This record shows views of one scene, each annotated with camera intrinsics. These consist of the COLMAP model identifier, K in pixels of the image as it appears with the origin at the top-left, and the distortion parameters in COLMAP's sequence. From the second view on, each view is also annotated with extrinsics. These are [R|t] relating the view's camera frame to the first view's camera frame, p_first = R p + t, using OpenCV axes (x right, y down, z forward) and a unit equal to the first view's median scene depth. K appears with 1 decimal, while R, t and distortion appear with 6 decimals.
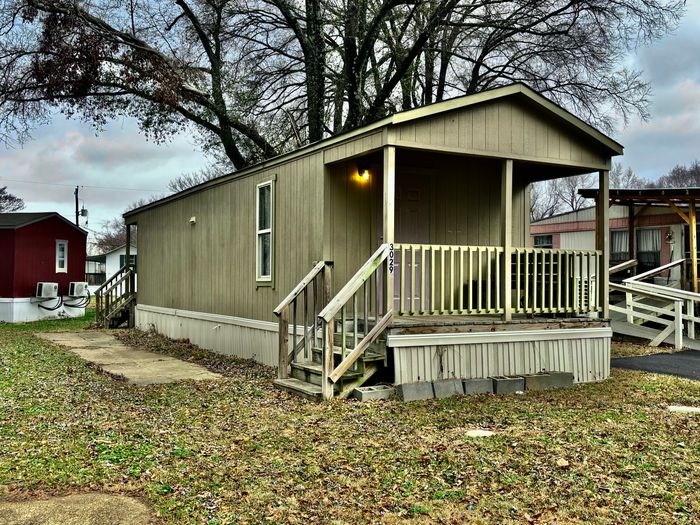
lens RADIAL K [[695.8, 0, 350.0], [0, 695.8, 262.5], [0, 0, 1]] dist [0.005241, 0.001792]
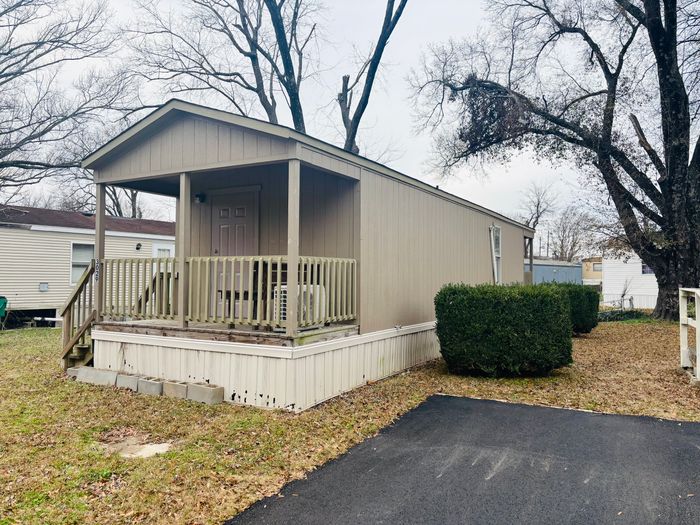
lens RADIAL K [[521.9, 0, 350.0], [0, 521.9, 262.5], [0, 0, 1]] dist [0.043947, -0.043850]
pose [[0.491425, -0.032468, -0.870314, 1.051877], [0.020969, 0.999456, -0.025445, 0.011716], [0.870667, -0.005745, 0.491839, 0.845781]]
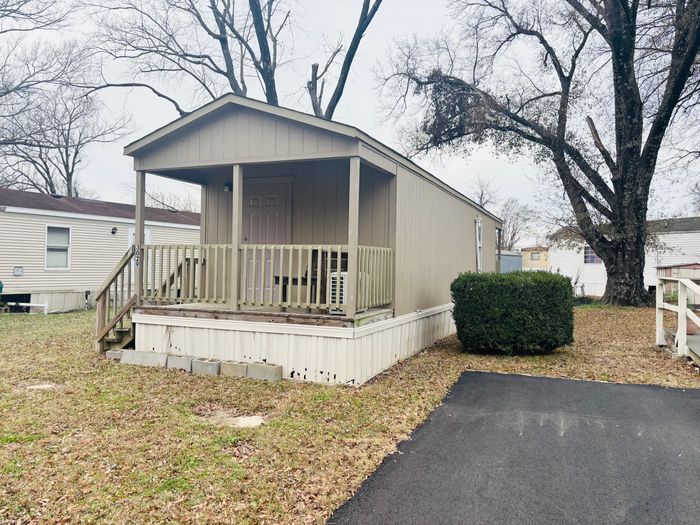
lens RADIAL K [[521.9, 0, 350.0], [0, 521.9, 262.5], [0, 0, 1]] dist [0.043947, -0.043850]
pose [[0.591417, -0.004456, -0.806353, 1.018502], [0.010705, 0.999940, 0.002326, 0.006786], [0.806295, -0.010007, 0.591430, 0.667516]]
